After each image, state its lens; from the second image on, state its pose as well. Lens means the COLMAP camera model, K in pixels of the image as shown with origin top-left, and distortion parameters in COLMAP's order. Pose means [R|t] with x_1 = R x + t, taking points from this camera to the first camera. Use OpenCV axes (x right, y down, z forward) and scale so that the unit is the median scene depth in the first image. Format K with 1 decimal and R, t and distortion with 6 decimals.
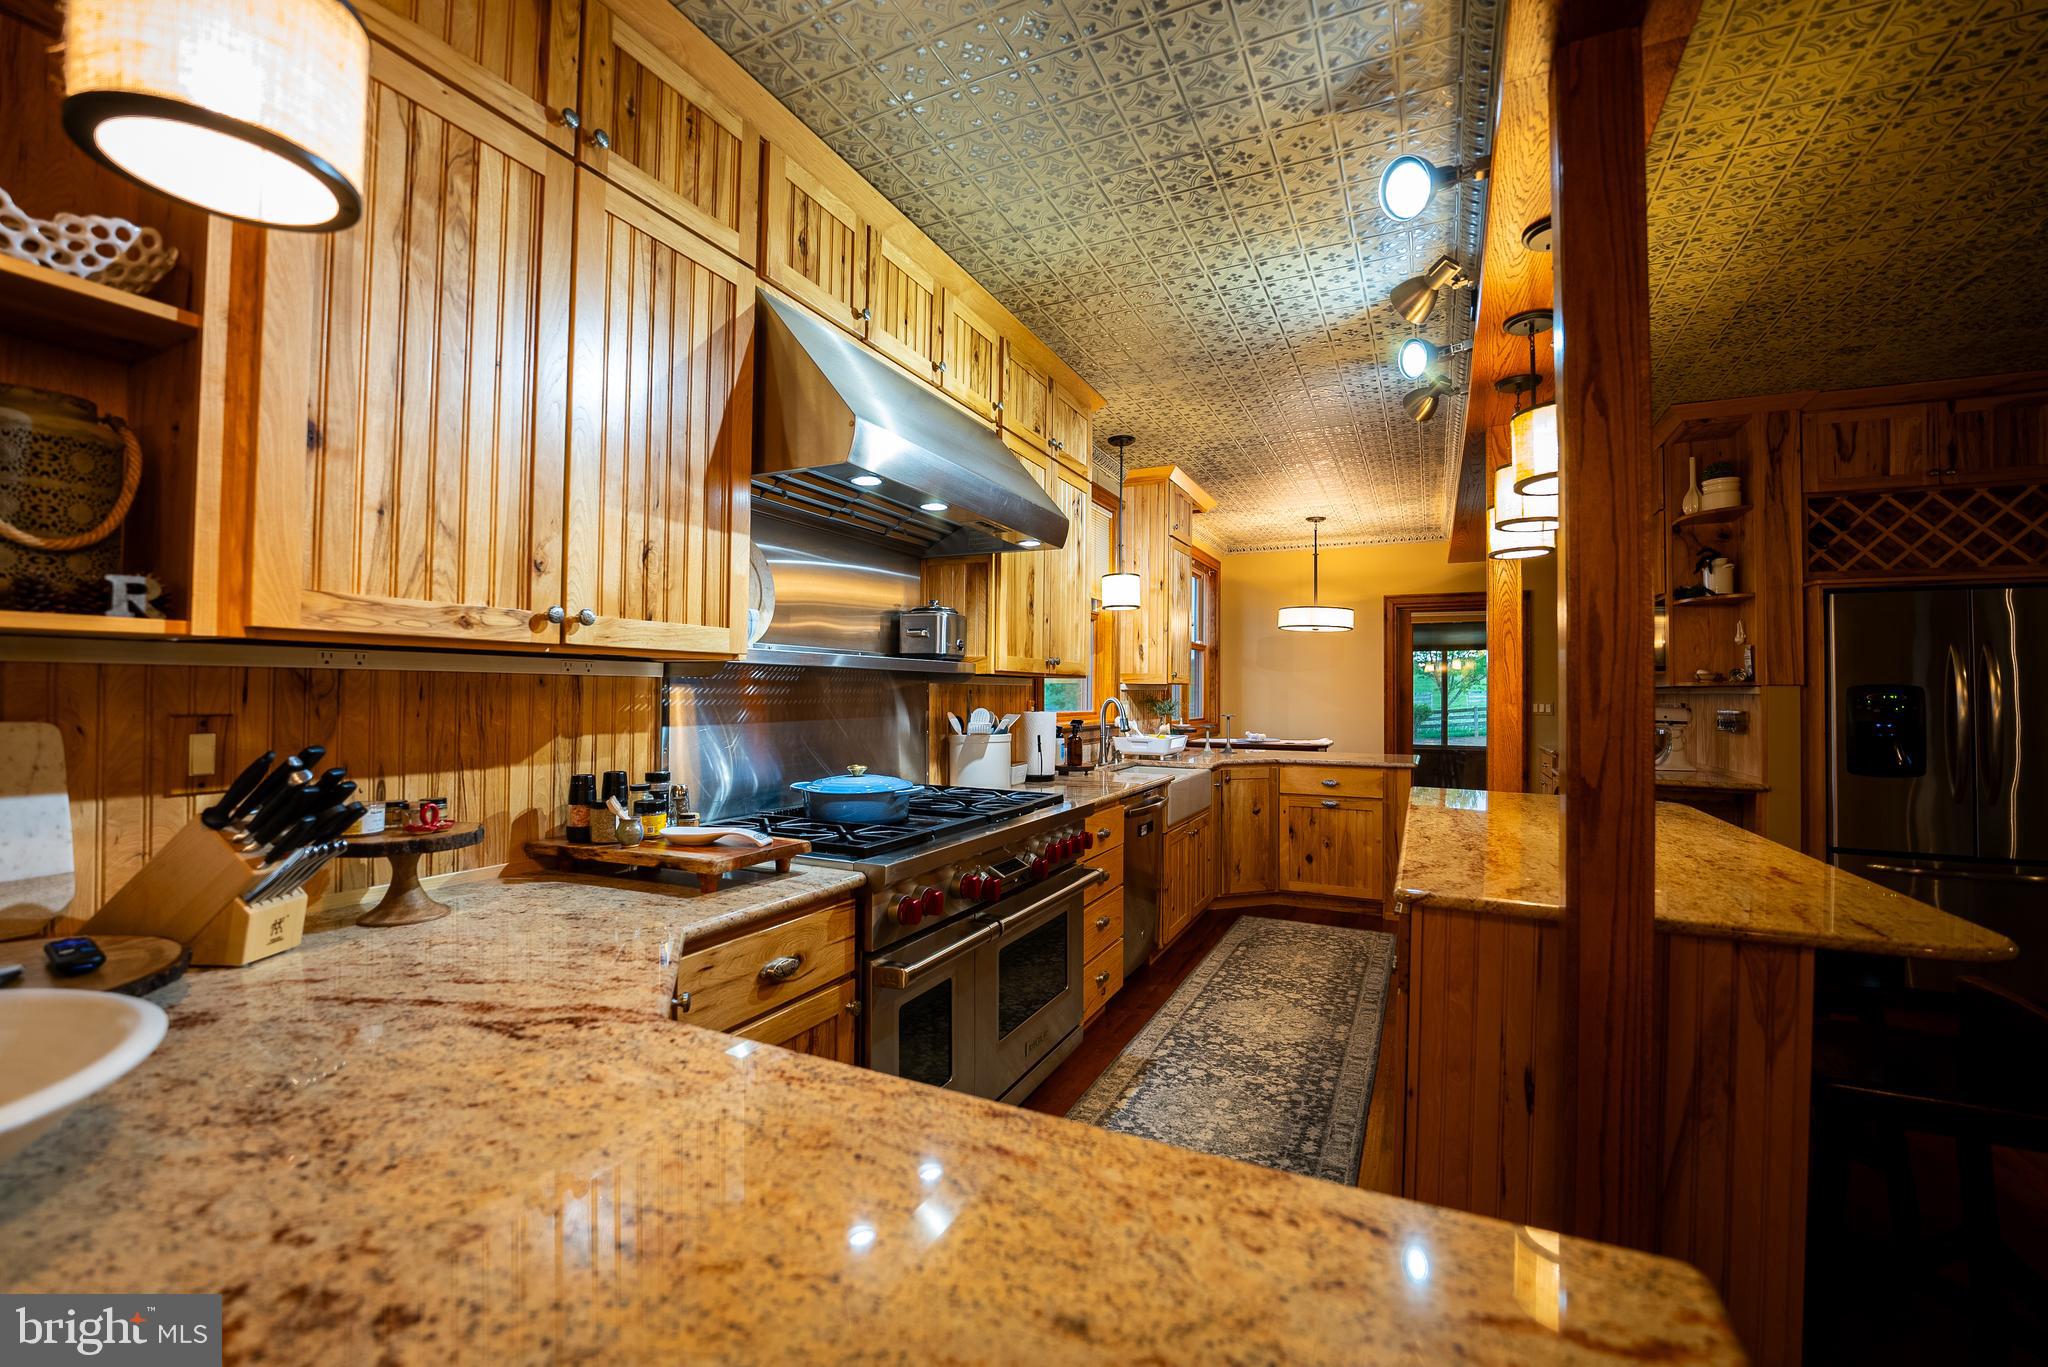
lens RADIAL K [[837.1, 0, 1029.0], [0, 837.1, 677.4], [0, 0, 1]] dist [-0.027219, 0.004620]
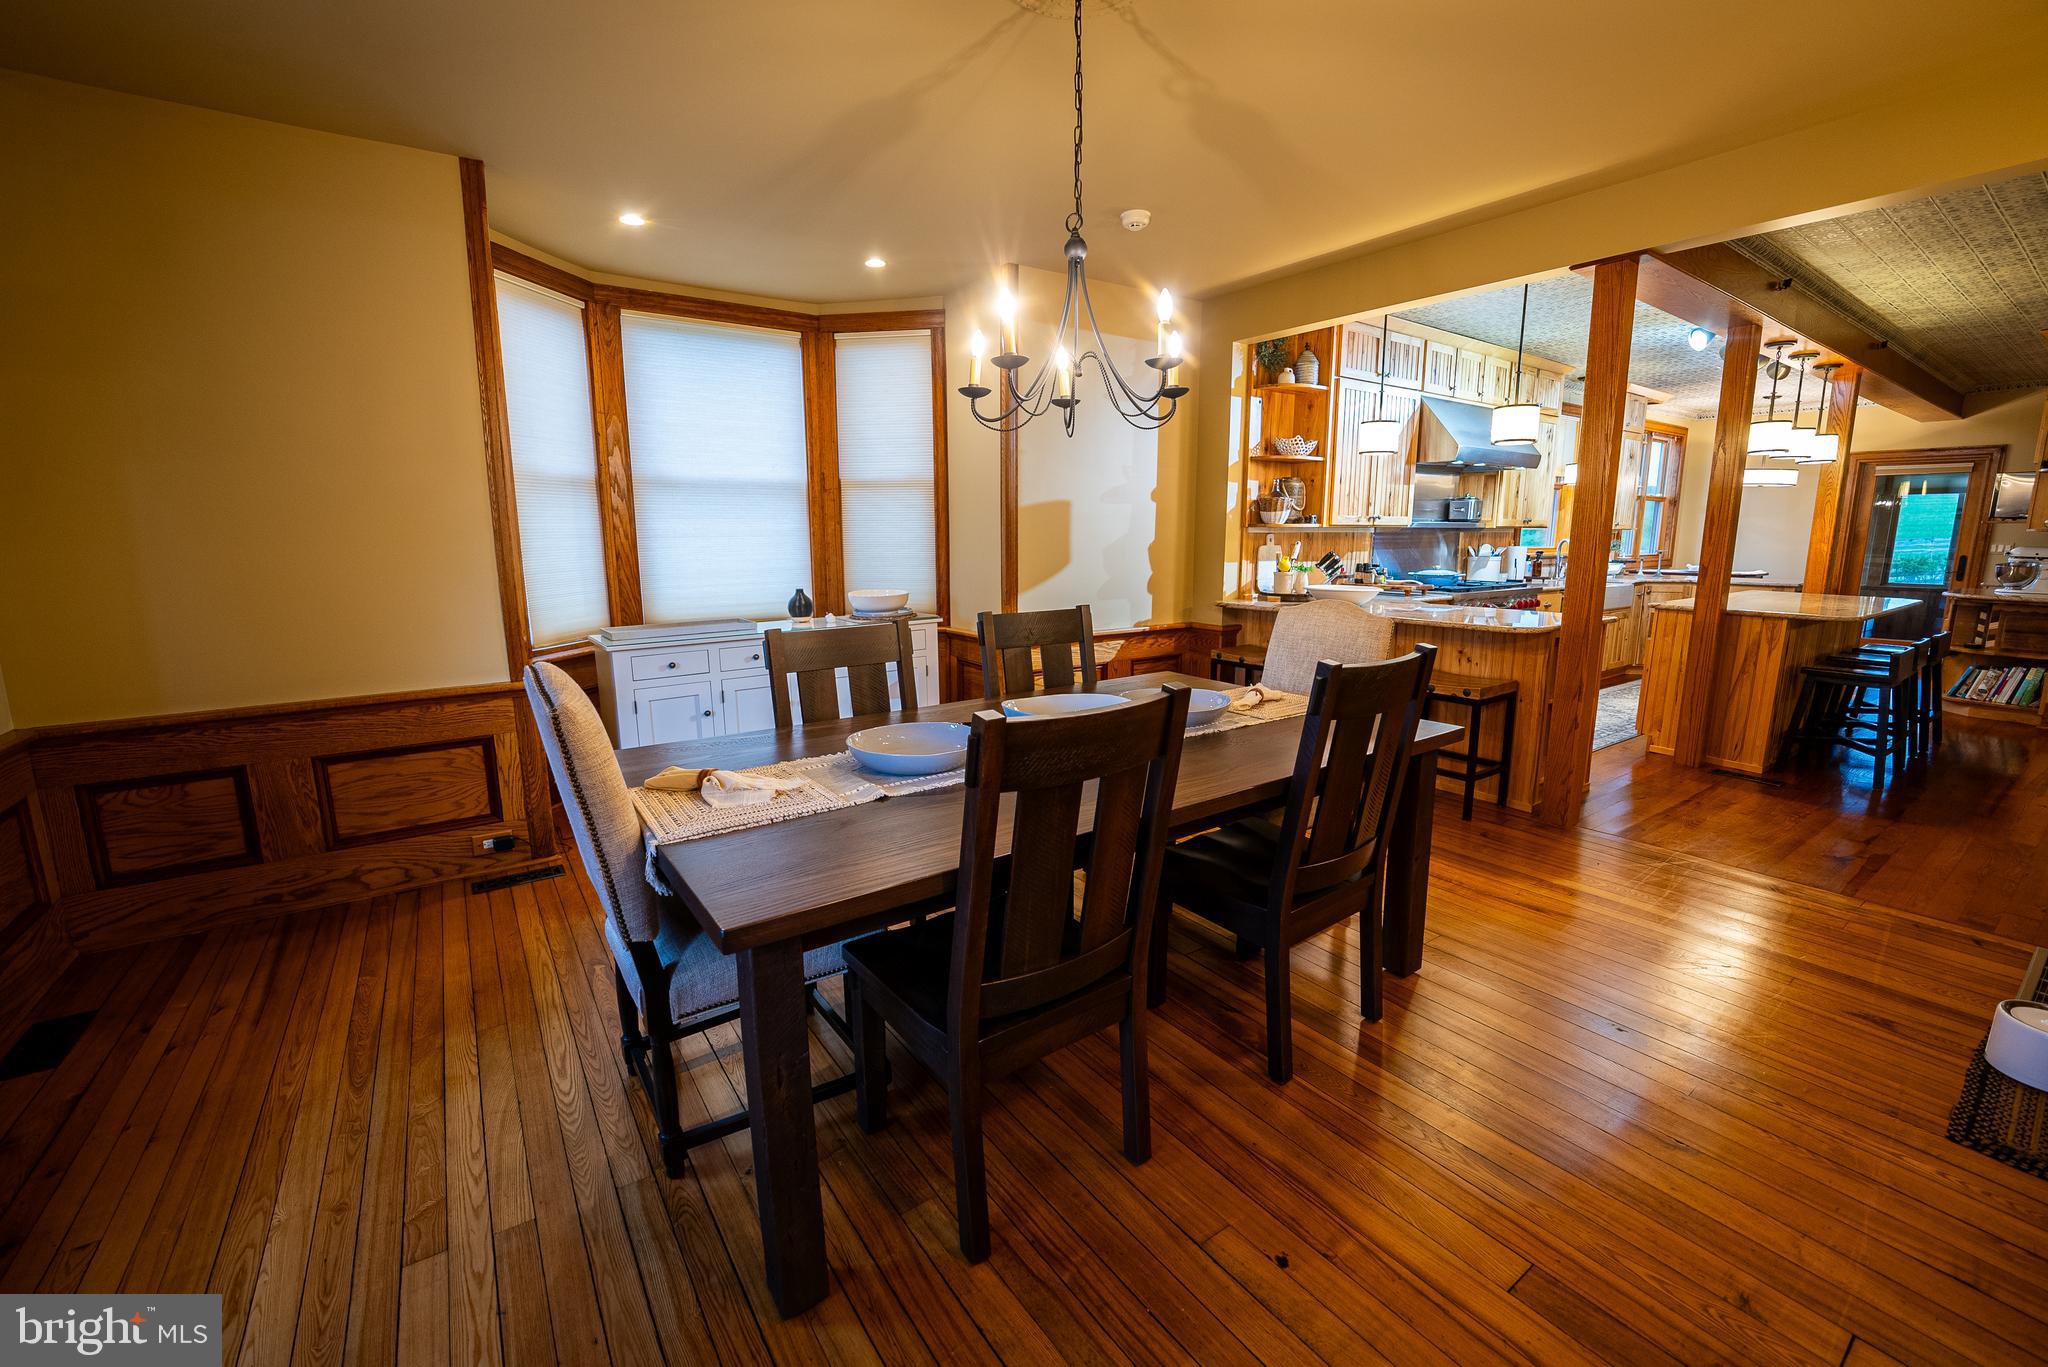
lens RADIAL K [[837.1, 0, 1039.8], [0, 837.1, 680.4], [0, 0, 1]] dist [-0.027219, 0.004620]
pose [[0.878834, 0.074037, -0.471348, -0.035444], [0.017424, 0.982249, 0.186773, -0.036517], [0.476809, -0.172355, 0.861944, -1.412760]]
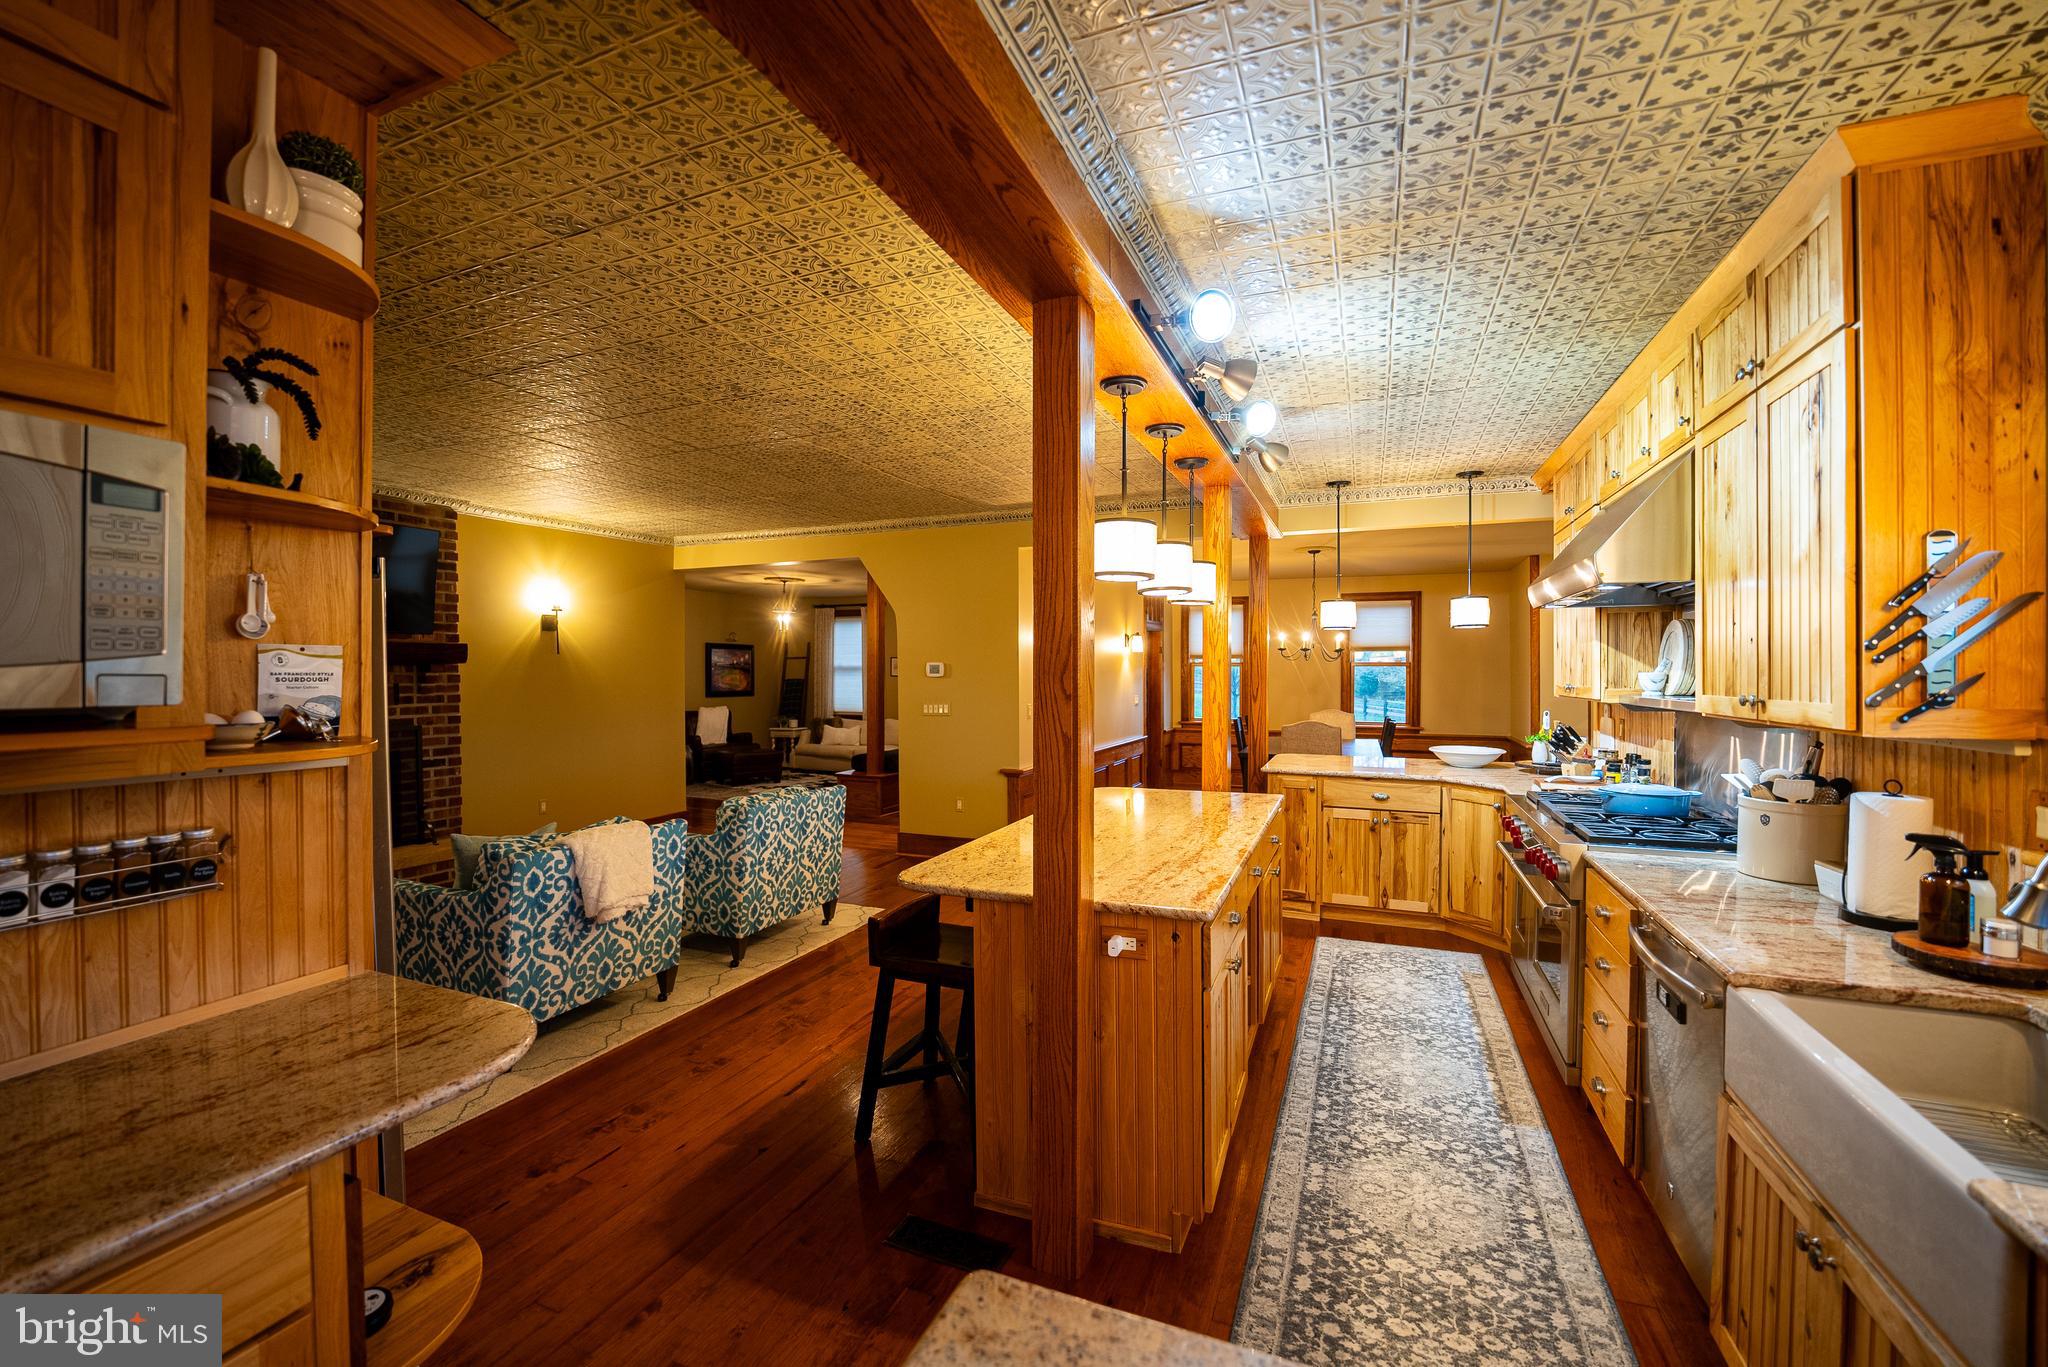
lens RADIAL K [[837.1, 0, 1028.4], [0, 837.1, 679.2], [0, 0, 1]] dist [-0.027219, 0.004620]
pose [[-0.998021, -0.009843, -0.062100, 0.700859], [-0.009313, 0.999918, -0.008810, -0.029214], [0.062182, -0.008214, -0.998031, 1.769795]]
